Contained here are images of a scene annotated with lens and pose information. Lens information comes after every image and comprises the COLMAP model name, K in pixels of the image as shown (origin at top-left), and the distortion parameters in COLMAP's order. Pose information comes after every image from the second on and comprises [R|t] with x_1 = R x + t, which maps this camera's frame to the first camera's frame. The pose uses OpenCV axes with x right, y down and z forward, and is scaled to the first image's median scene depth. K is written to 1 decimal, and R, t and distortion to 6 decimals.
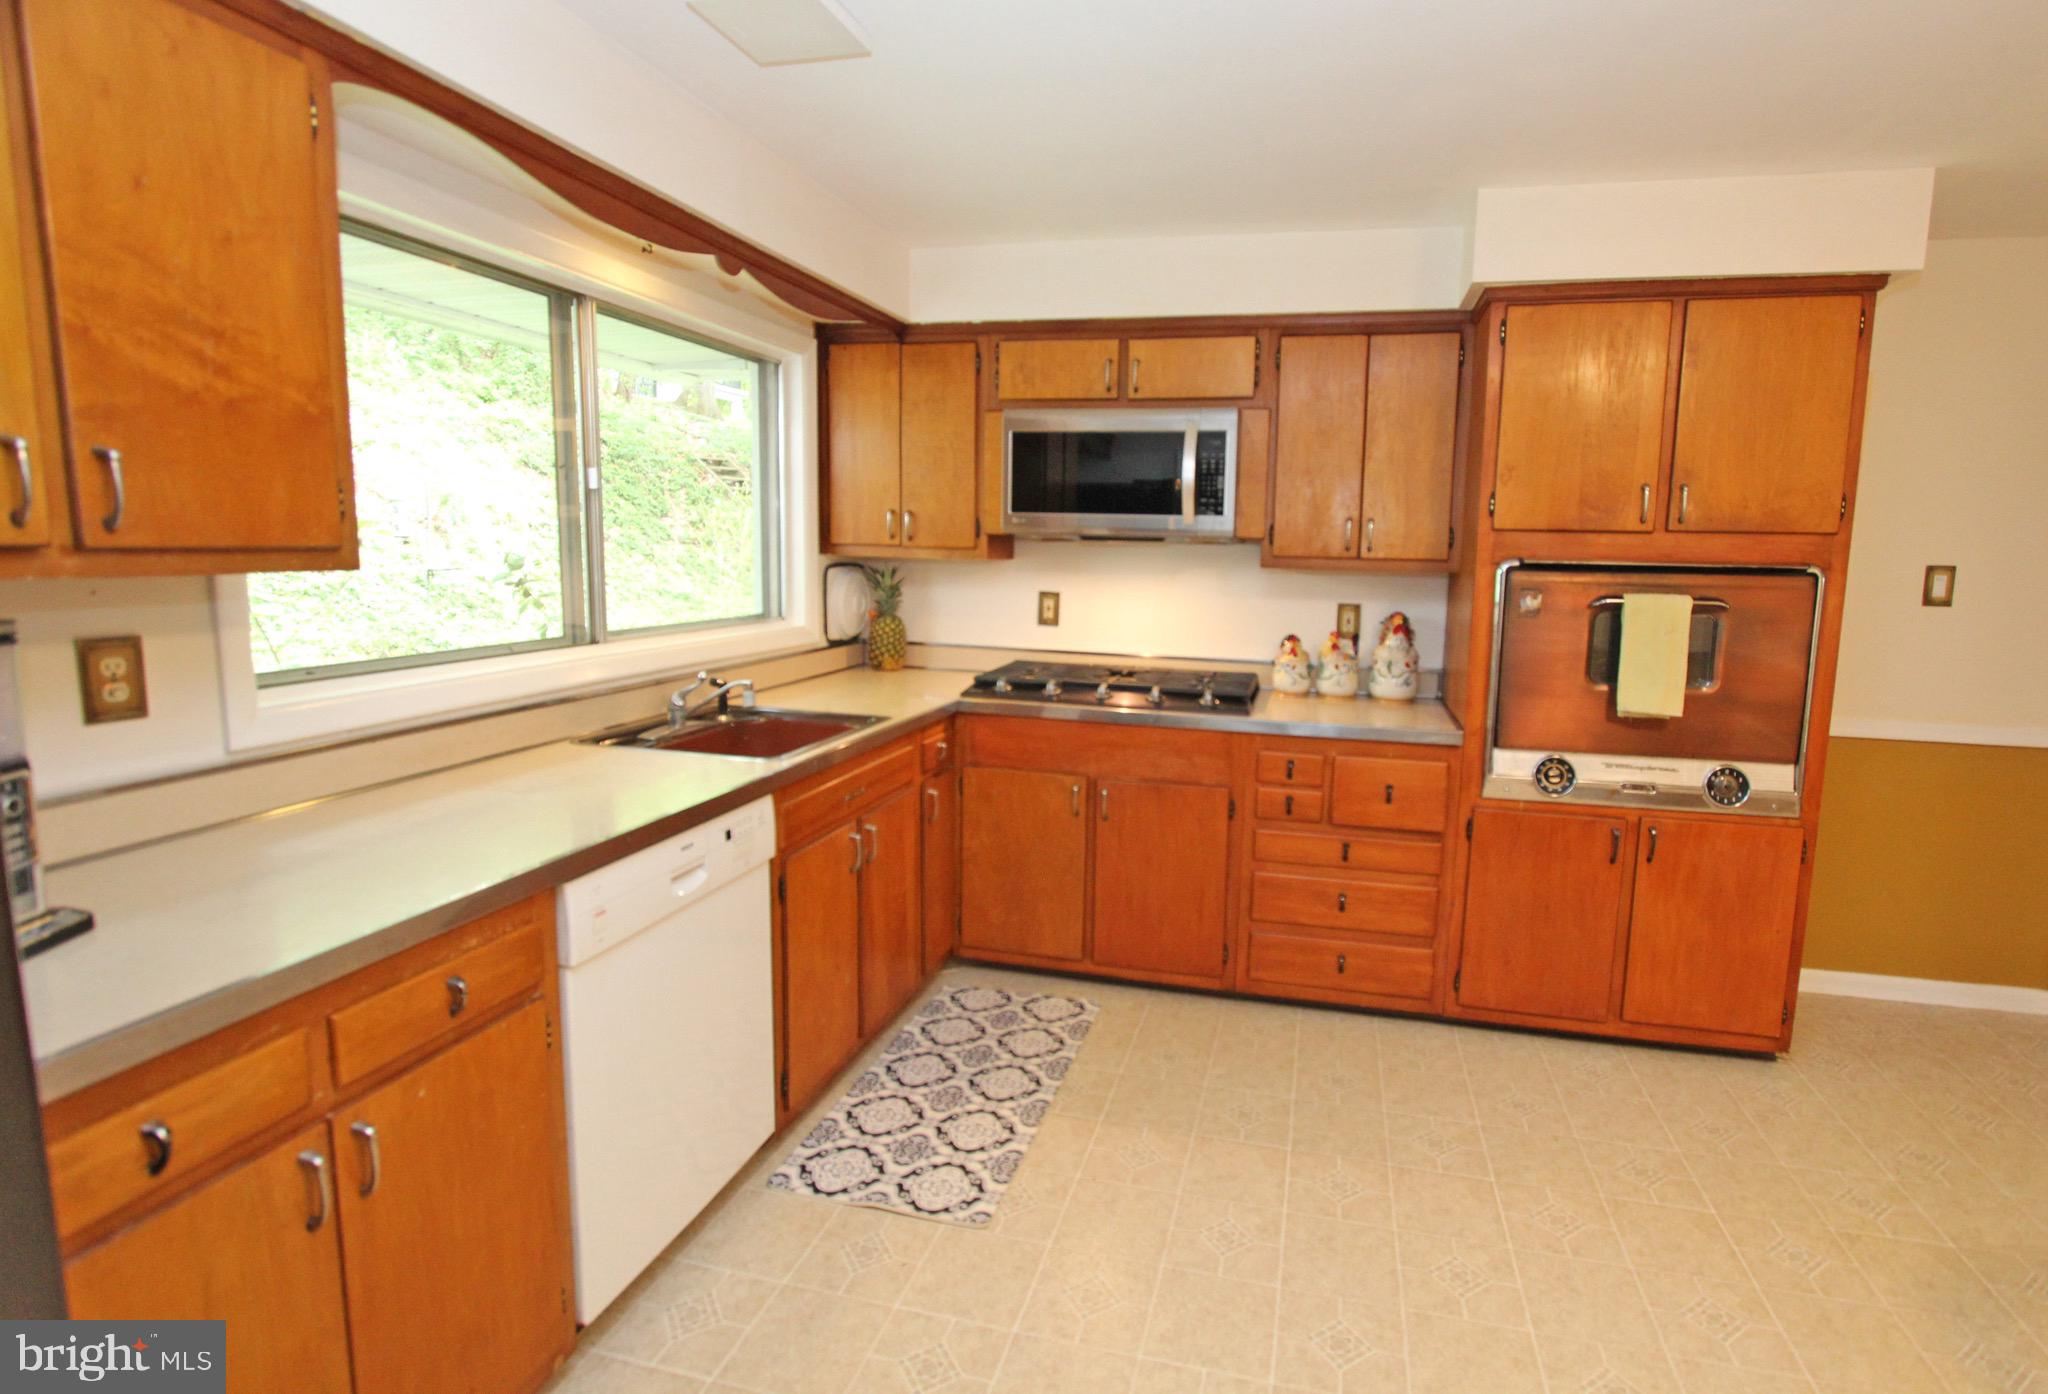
lens RADIAL K [[998.1, 0, 1104.0], [0, 998.1, 674.9], [0, 0, 1]] dist [-0.014961, 0.000082]
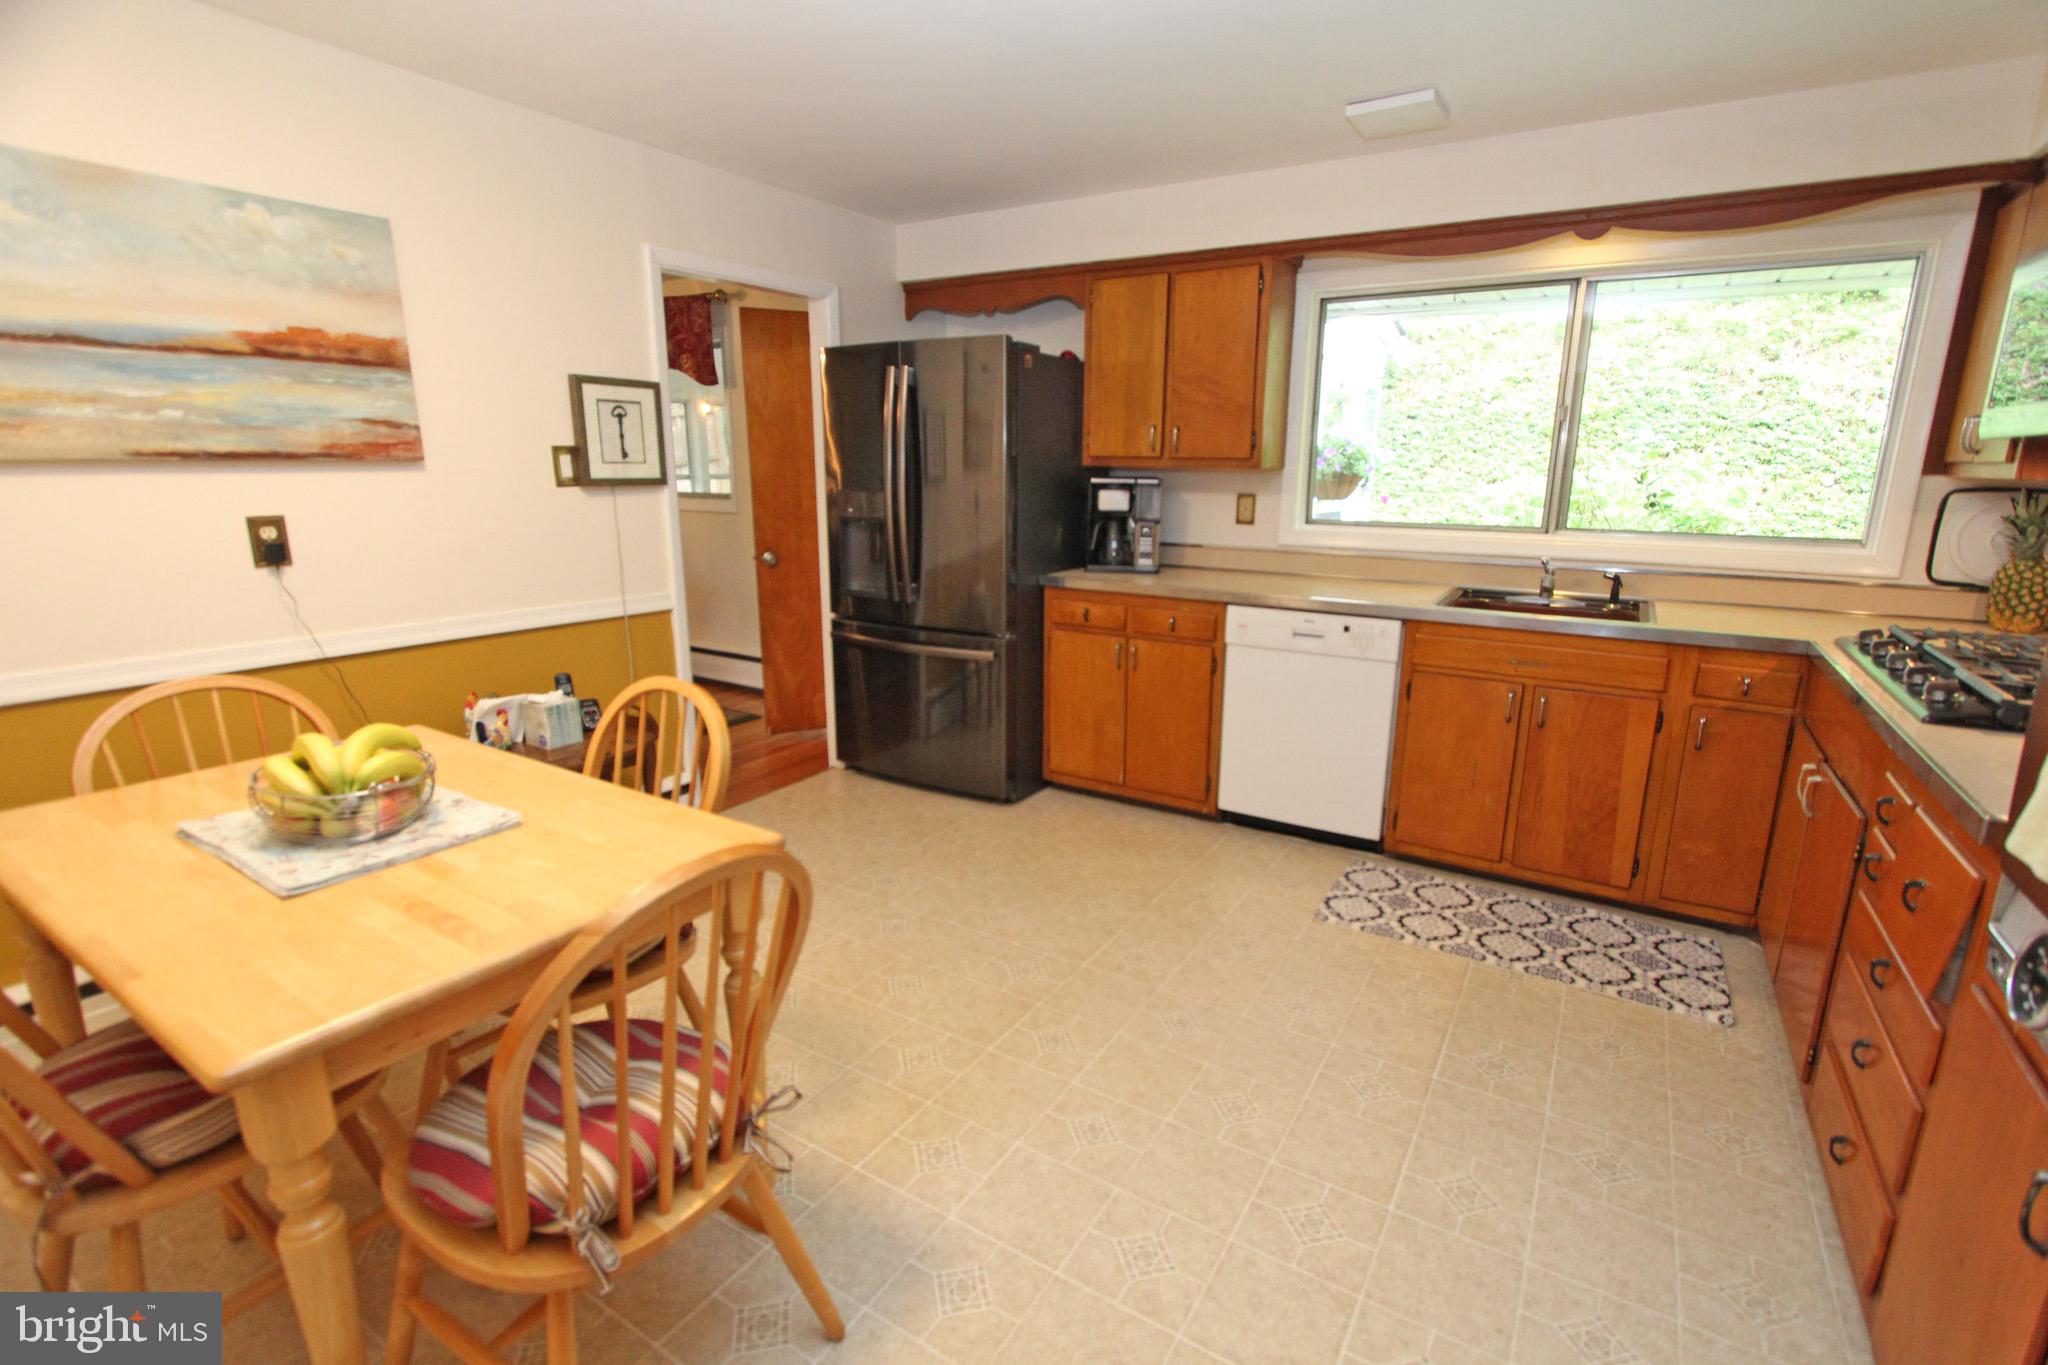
lens RADIAL K [[940.5, 0, 1041.7], [0, 940.5, 687.0], [0, 0, 1]] dist [-0.013295, 0.000575]
pose [[-0.323332, 0.195770, -0.925813, 0.871676], [-0.138199, 0.958107, 0.250864, -0.049999], [0.936140, 0.209059, -0.282731, 0.663848]]
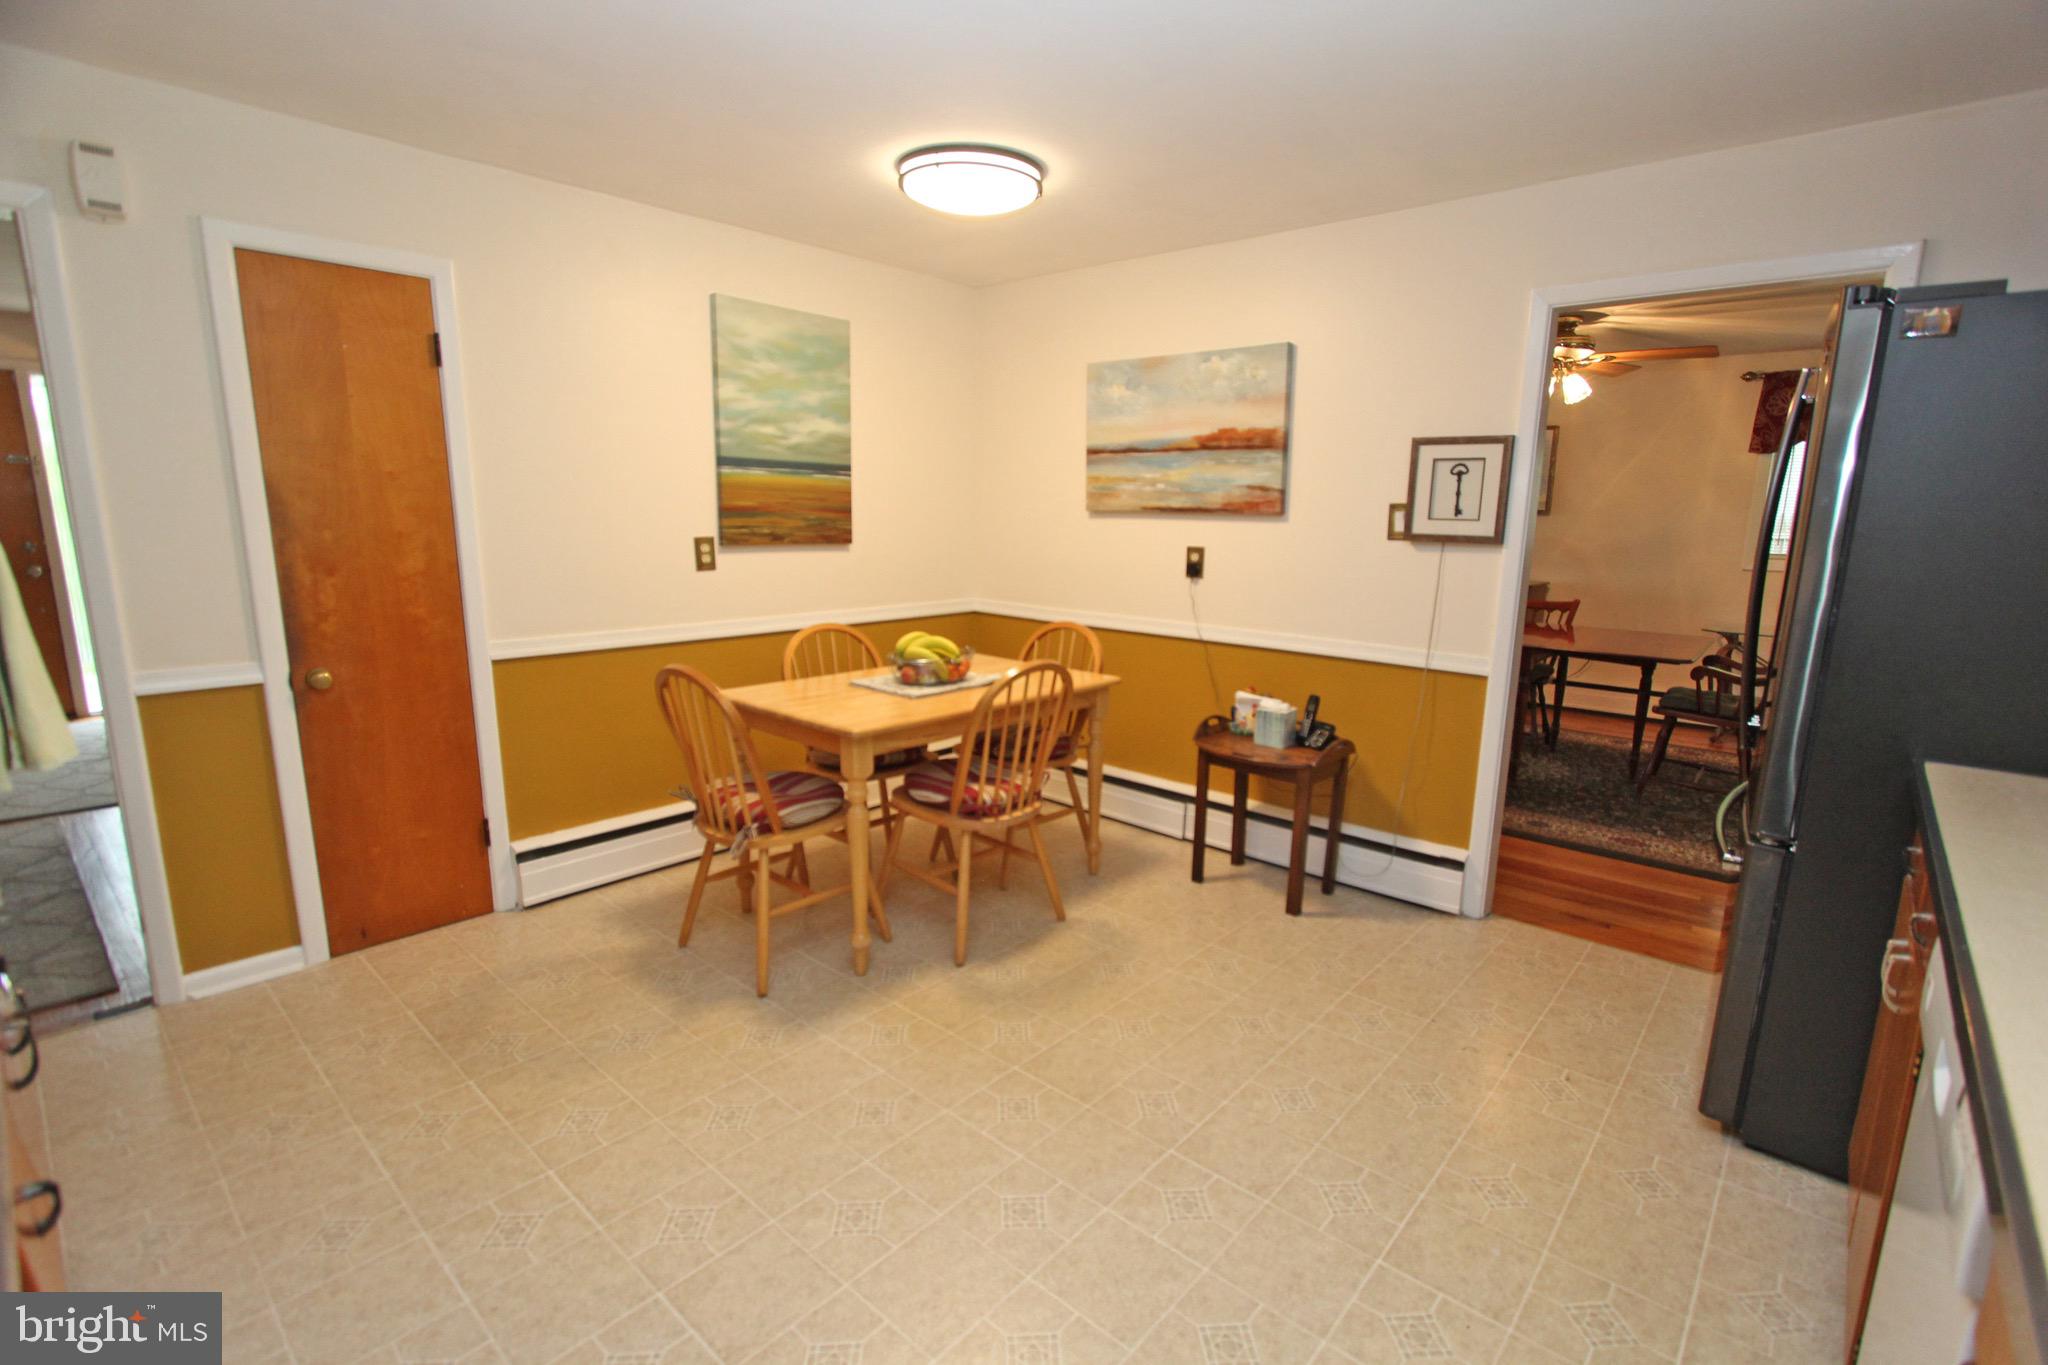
lens RADIAL K [[940.5, 0, 1041.7], [0, 940.5, 687.0], [0, 0, 1]] dist [-0.013295, 0.000575]
pose [[-0.880197, -0.125827, 0.457625, -0.110384], [0.024619, 0.950813, 0.308786, -0.121467], [-0.473970, 0.283059, -0.833805, 1.031080]]
